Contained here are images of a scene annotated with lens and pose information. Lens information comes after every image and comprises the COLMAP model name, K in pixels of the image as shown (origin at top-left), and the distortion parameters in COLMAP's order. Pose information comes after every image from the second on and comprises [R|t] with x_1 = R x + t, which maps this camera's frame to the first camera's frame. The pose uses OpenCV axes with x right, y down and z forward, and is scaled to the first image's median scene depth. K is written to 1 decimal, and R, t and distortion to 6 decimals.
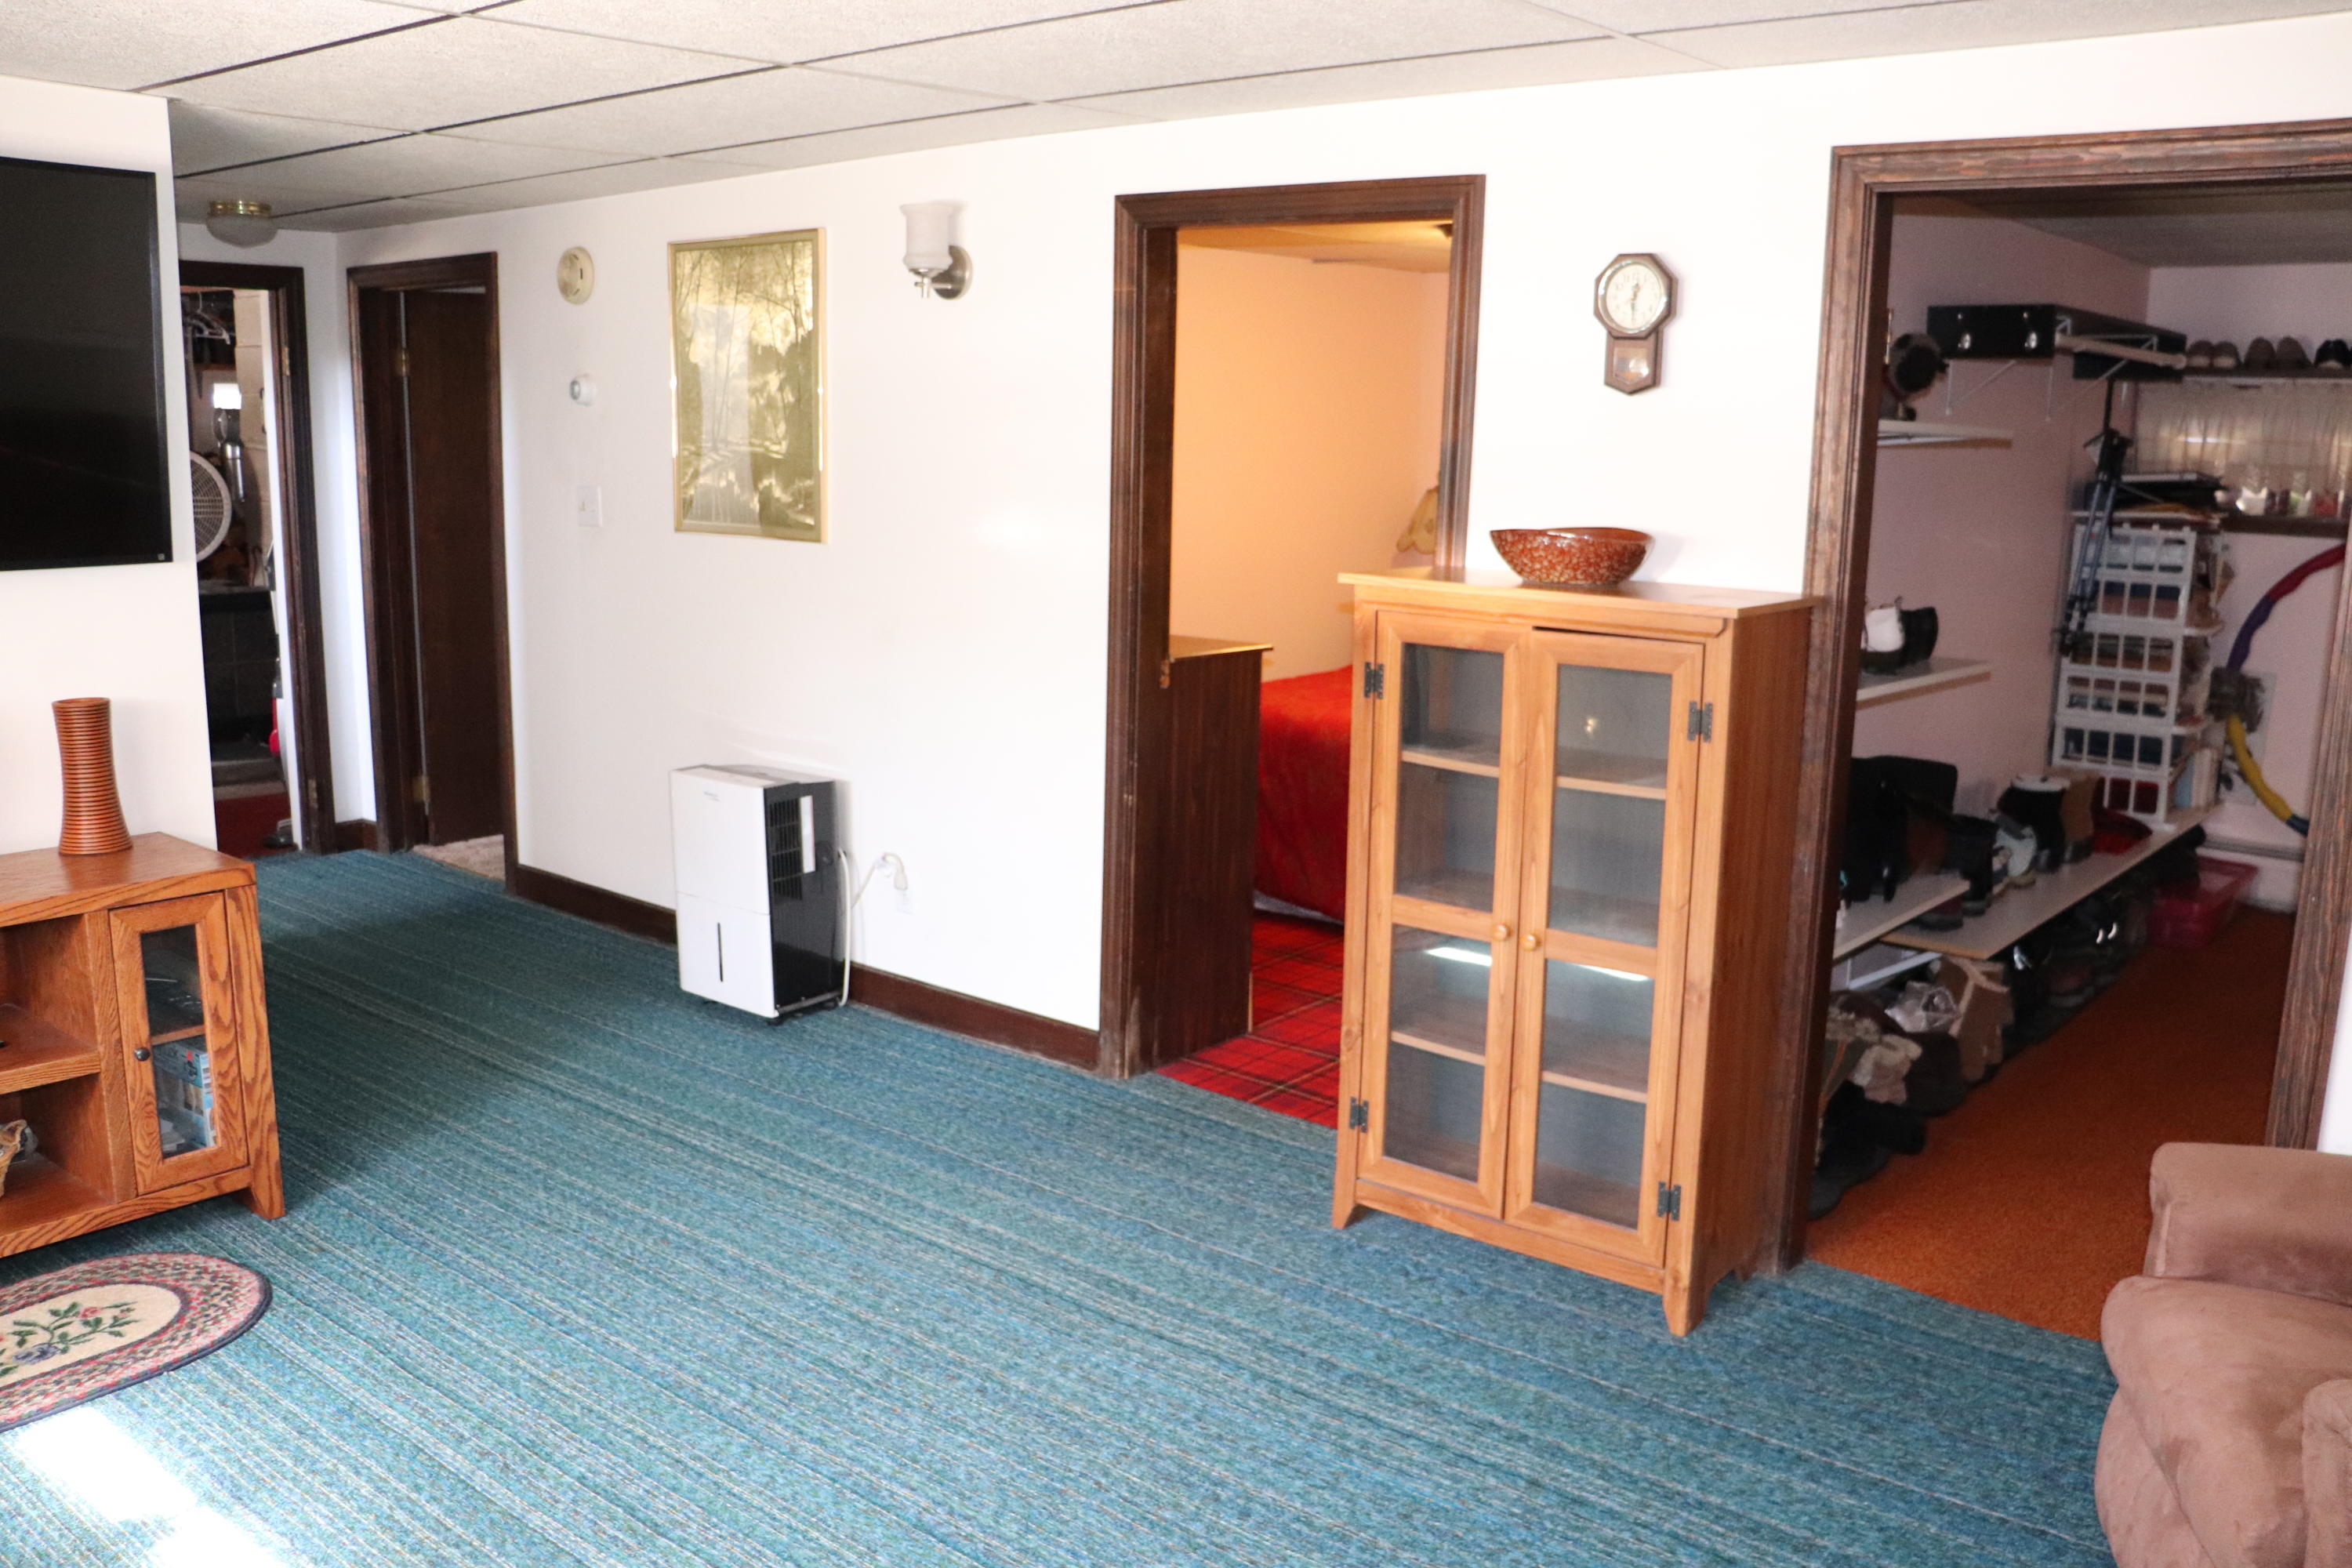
lens RADIAL K [[1937.2, 0, 1181.4], [0, 1937.2, 797.3], [0, 0, 1]] dist [-0.177249, 0.158847]
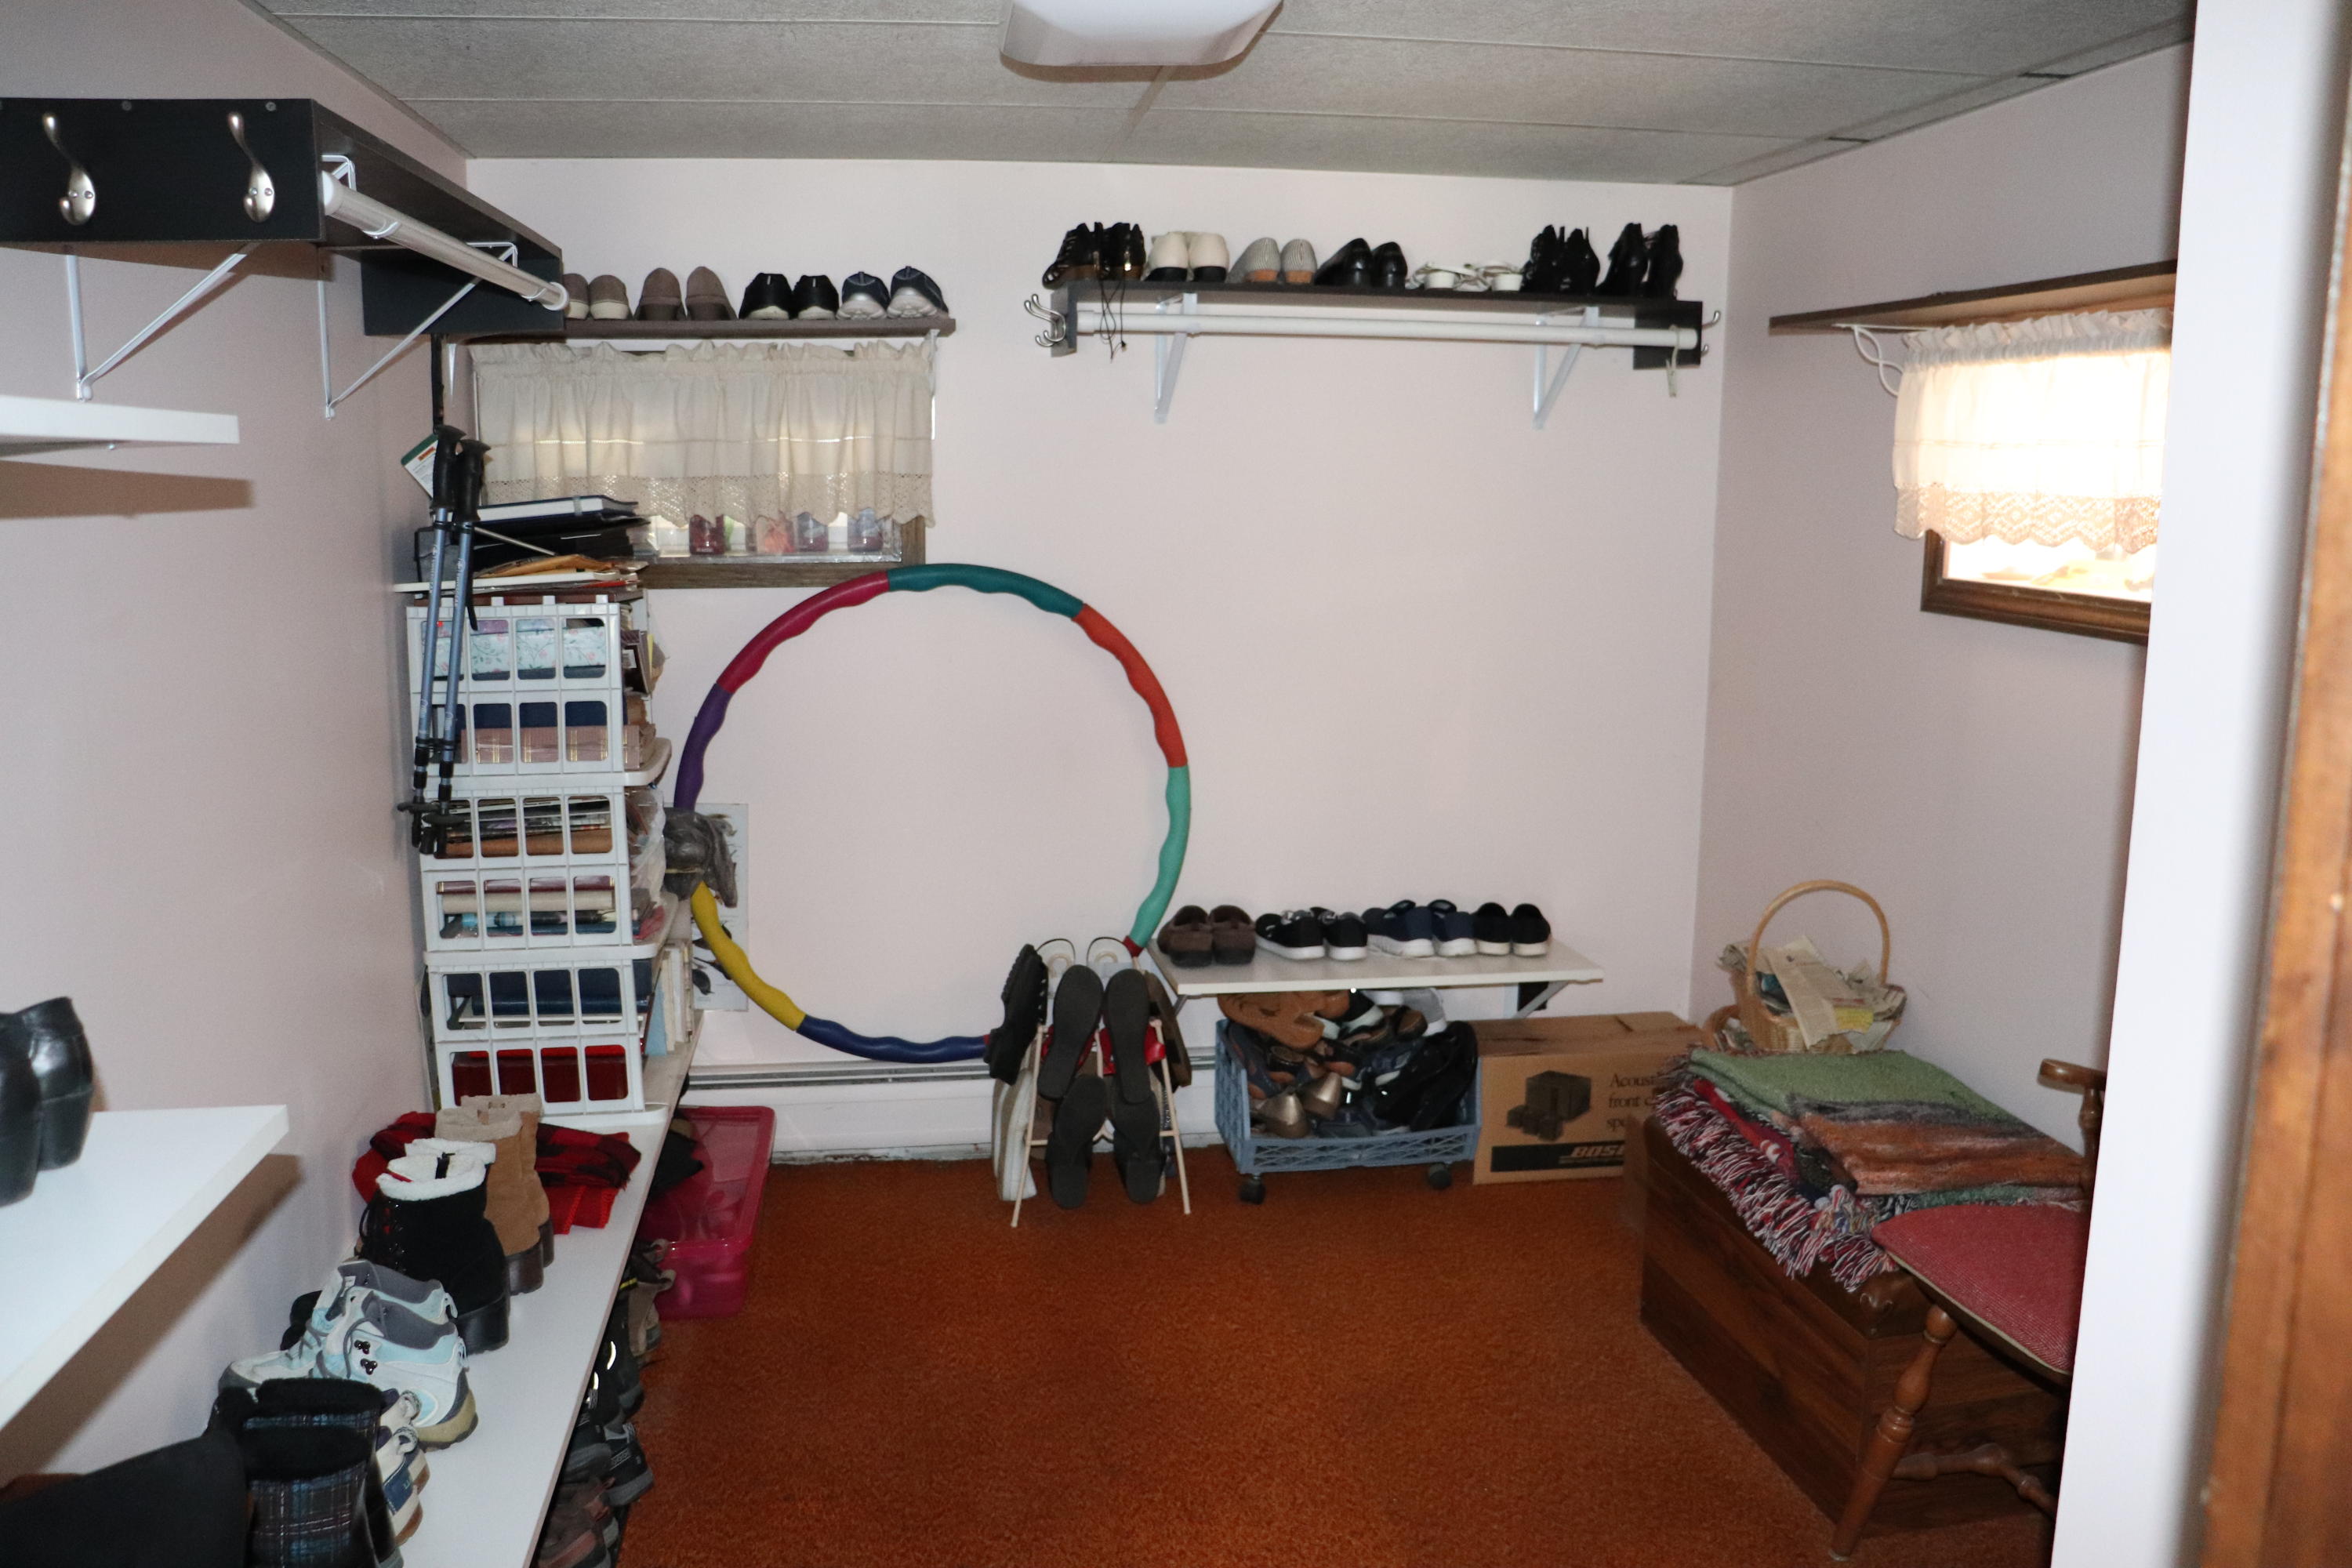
lens RADIAL K [[1937.2, 0, 1176.7], [0, 1937.2, 793.1], [0, 0, 1]] dist [-0.177249, 0.158847]
pose [[0.661879, -0.143772, 0.735694, 0.219284], [0.155104, 0.986463, 0.053237, -0.087867], [-0.733389, 0.078872, 0.675219, 0.478227]]
